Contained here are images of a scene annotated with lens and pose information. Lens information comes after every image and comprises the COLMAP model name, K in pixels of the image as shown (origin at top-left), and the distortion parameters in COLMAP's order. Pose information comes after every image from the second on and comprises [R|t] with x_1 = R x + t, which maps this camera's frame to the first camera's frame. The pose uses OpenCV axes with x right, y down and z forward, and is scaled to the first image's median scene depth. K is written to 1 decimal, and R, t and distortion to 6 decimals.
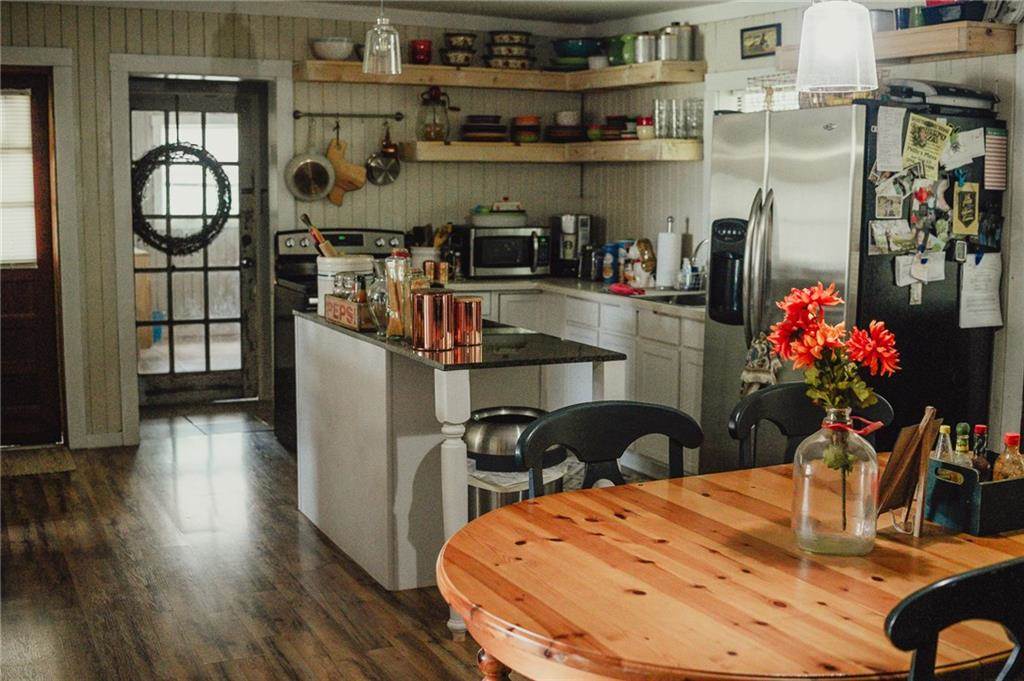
lens RADIAL K [[1228.1, 0, 511.2], [0, 1228.1, 339.1], [0, 0, 1]] dist [-0.135607, 0.000000]
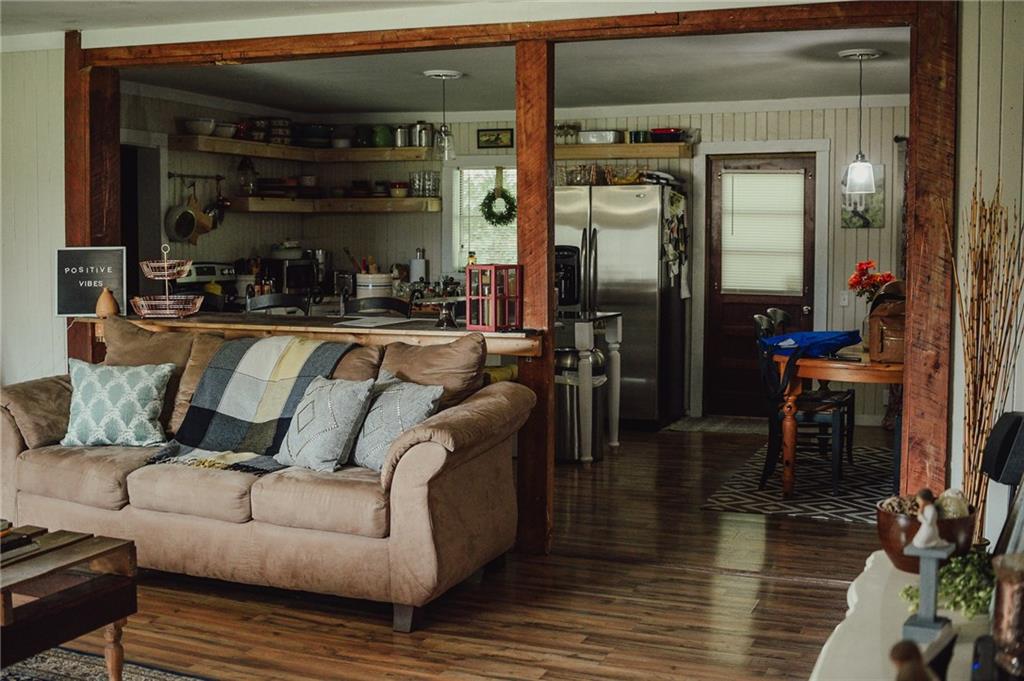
lens RADIAL K [[1228.1, 0, 505.4], [0, 1228.1, 342.9], [0, 0, 1]] dist [-0.135607, 0.000000]
pose [[0.743235, -0.065136, 0.665852, -0.771010], [0.088127, 0.996109, -0.000927, 0.026161], [-0.663201, 0.059369, 0.746083, -0.188584]]
